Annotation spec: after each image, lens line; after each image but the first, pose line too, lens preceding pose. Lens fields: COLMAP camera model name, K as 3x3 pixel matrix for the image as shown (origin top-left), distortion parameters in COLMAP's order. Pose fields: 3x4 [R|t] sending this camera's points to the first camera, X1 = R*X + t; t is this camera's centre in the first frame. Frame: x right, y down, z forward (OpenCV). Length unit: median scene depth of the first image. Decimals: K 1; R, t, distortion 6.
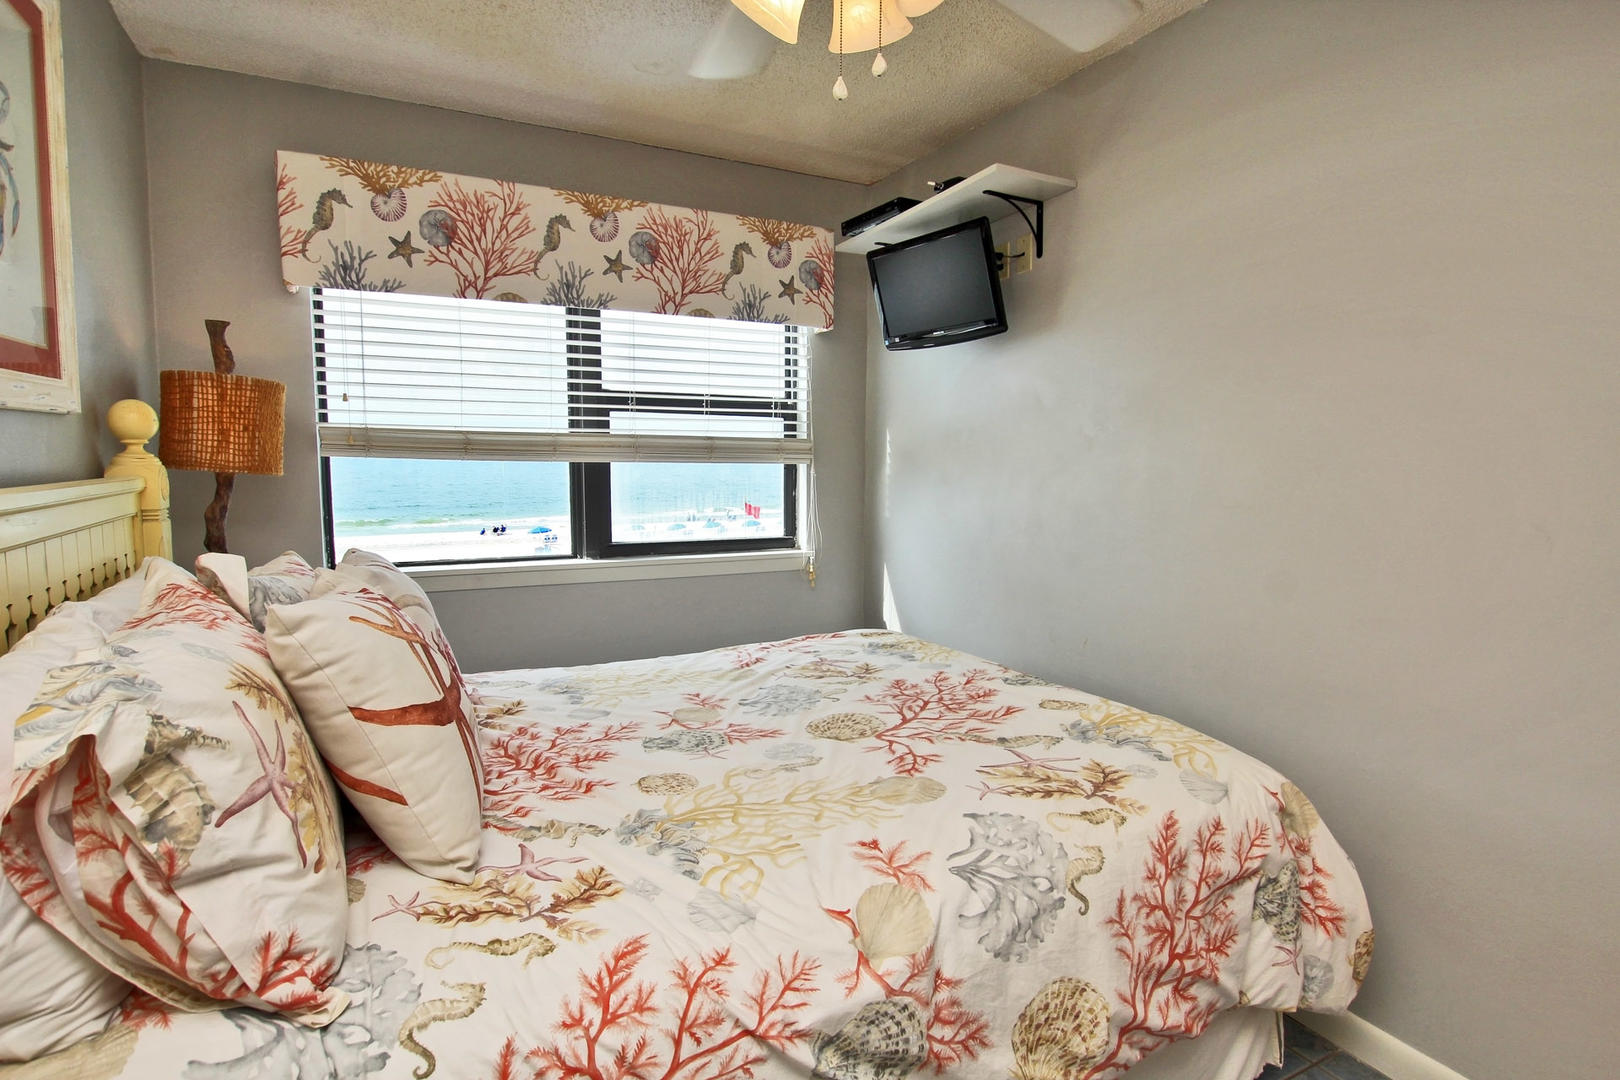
lens RADIAL K [[814.1, 0, 805.6], [0, 814.1, 553.2], [0, 0, 1]] dist [-0.041405, 0.001035]
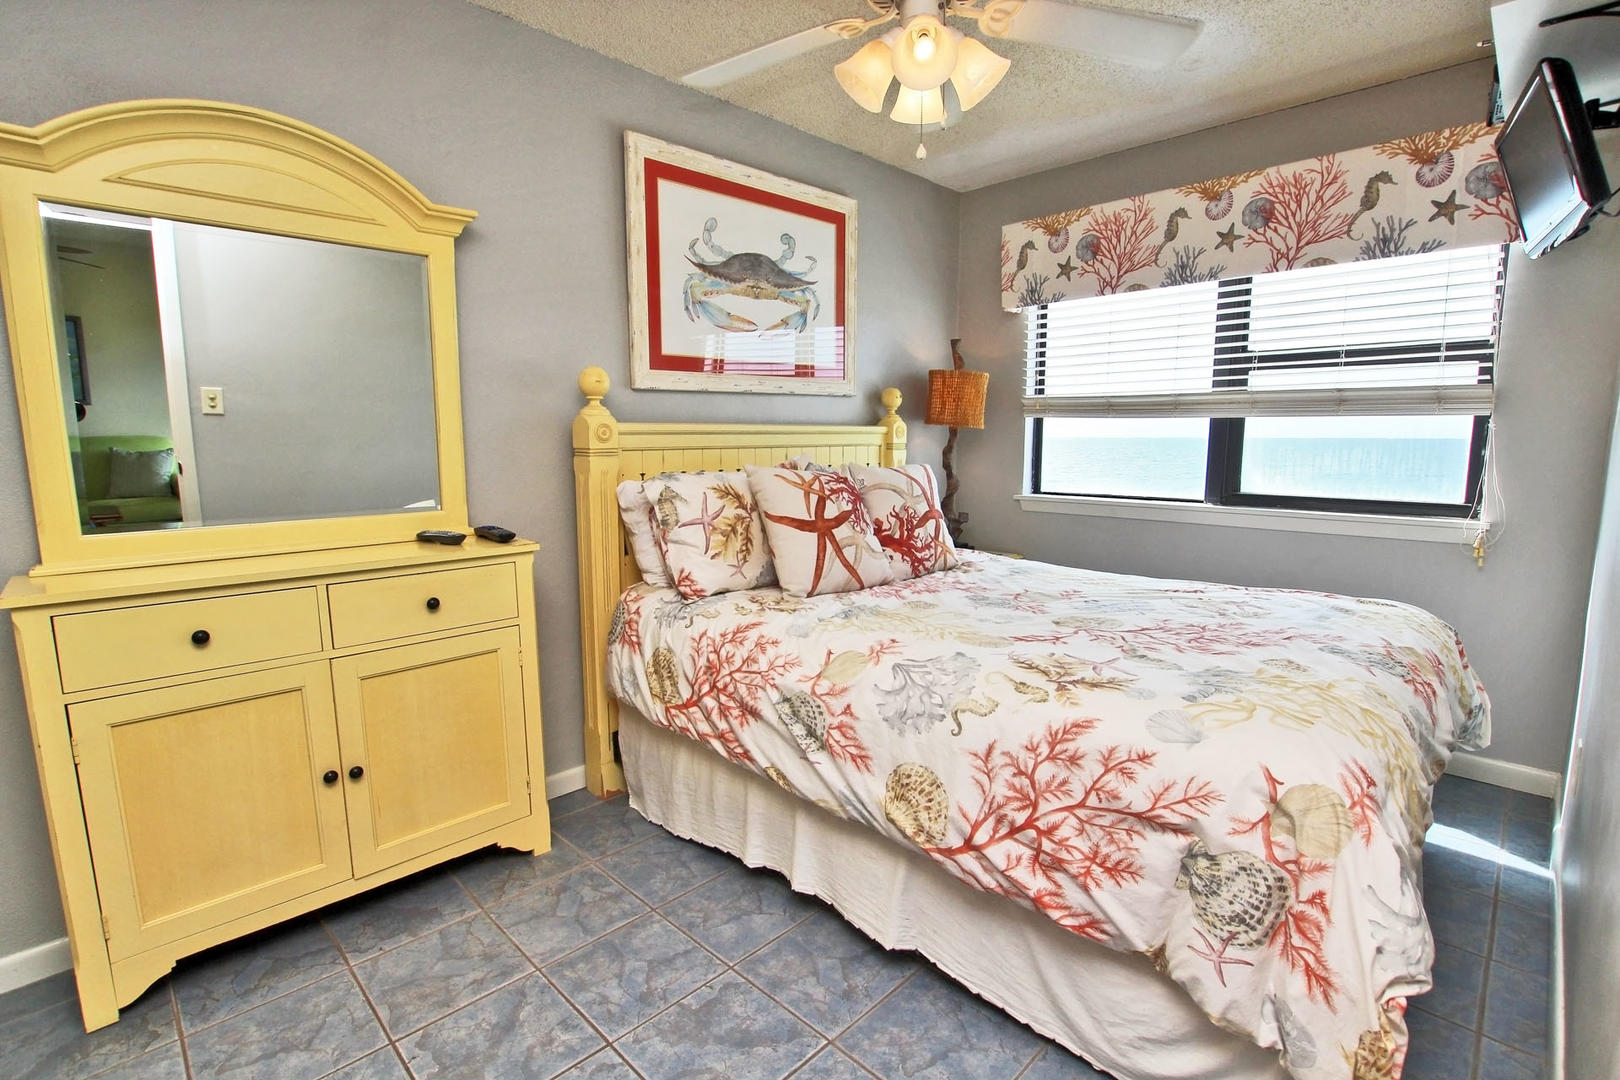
lens RADIAL K [[753.0, 0, 810.4], [0, 753.0, 542.8], [0, 0, 1]] dist [-0.034302, 0.005524]
pose [[0.307849, 0.122326, -0.943539, 0.624577], [-0.099929, 0.990373, 0.095794, 0.019922], [0.946173, 0.064797, 0.317109, 0.165225]]
